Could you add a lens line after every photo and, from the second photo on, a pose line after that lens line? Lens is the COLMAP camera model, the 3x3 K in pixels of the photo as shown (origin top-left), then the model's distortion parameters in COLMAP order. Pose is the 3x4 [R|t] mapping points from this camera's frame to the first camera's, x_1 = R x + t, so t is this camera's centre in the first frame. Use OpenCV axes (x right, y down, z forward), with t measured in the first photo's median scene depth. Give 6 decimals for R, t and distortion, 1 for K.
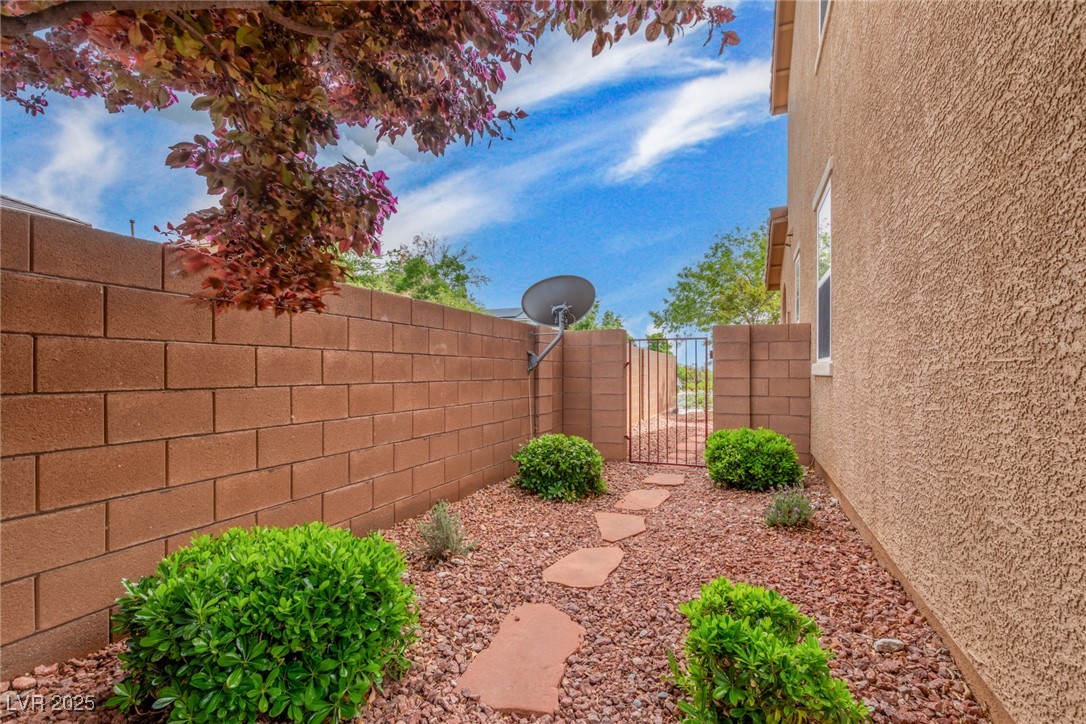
lens RADIAL K [[500.2, 0, 544.6], [0, 500.2, 373.3], [0, 0, 1]] dist [0.002772, 0.000398]
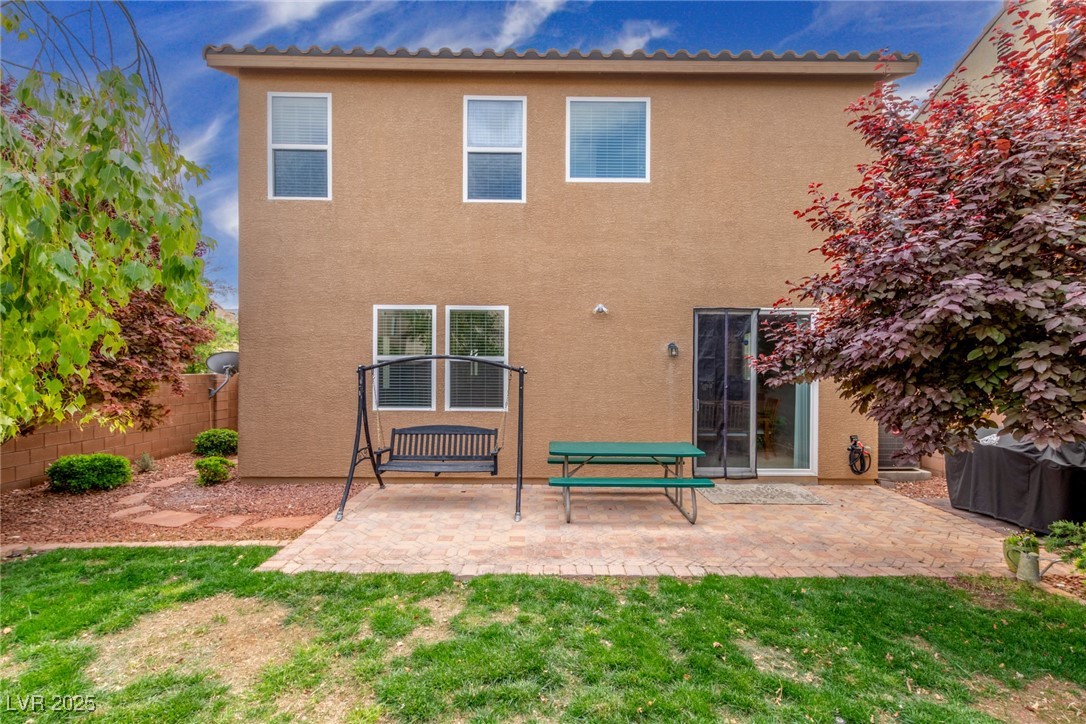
lens RADIAL K [[500.2, 0, 544.6], [0, 500.2, 373.3], [0, 0, 1]] dist [0.002772, 0.000398]
pose [[0.917515, 0.002788, 0.397692, 0.399221], [-0.006633, 0.999944, 0.008292, -0.128014], [-0.397647, -0.010246, 0.917481, -1.355429]]
